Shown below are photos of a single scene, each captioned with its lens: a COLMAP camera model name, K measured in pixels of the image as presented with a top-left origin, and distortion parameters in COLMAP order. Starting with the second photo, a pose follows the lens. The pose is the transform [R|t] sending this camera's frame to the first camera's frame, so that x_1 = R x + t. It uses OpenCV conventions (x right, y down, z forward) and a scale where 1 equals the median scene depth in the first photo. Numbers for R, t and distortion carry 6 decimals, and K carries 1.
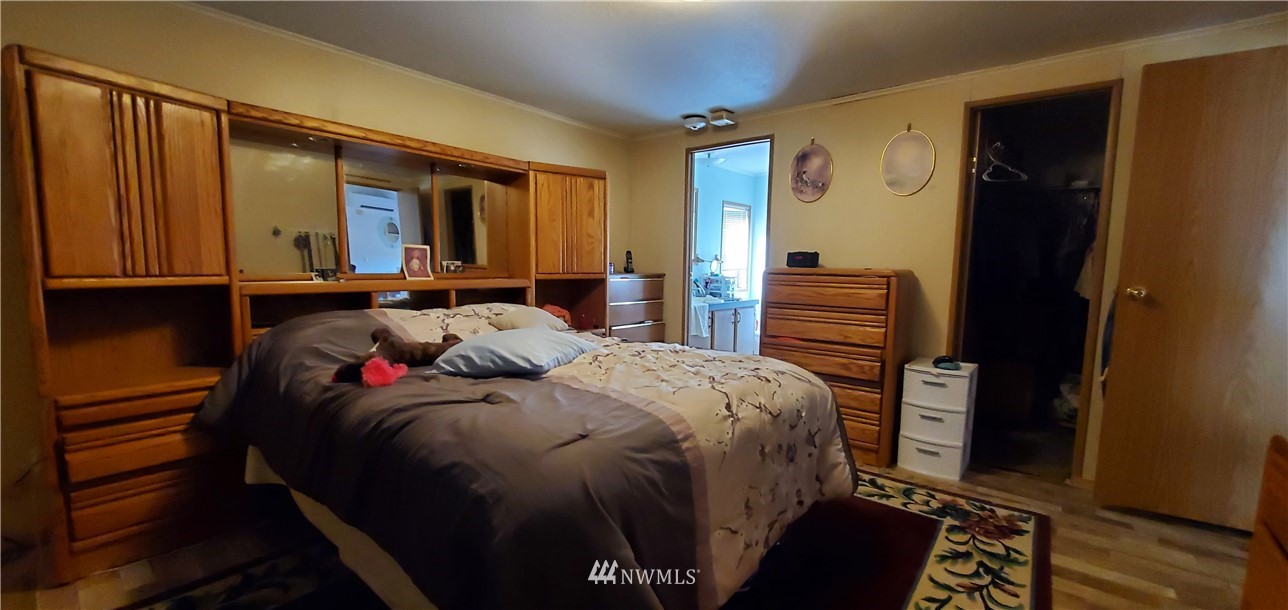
lens RADIAL K [[507.7, 0, 638.4], [0, 507.7, 316.8], [0, 0, 1]] dist [0.001356, -0.000130]
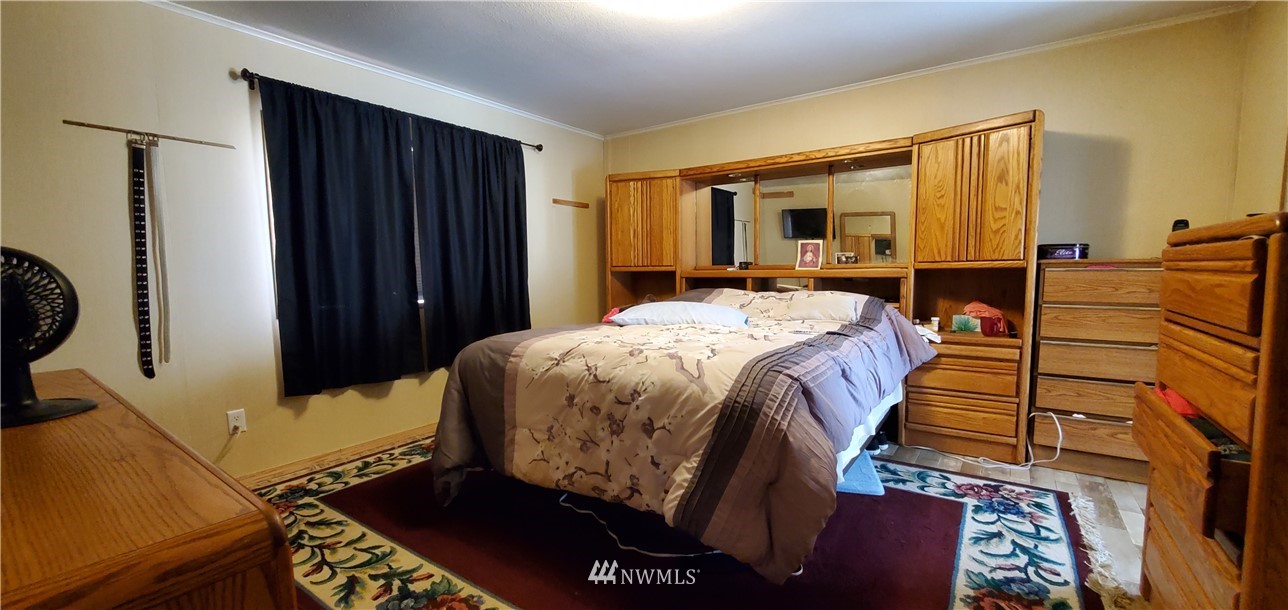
lens RADIAL K [[507.7, 0, 638.4], [0, 507.7, 316.8], [0, 0, 1]] dist [0.001356, -0.000130]
pose [[0.075004, 0.076422, -0.994250, 0.743399], [-0.088853, 0.993605, 0.069670, -0.012543], [0.993217, 0.083116, 0.081315, 0.544491]]
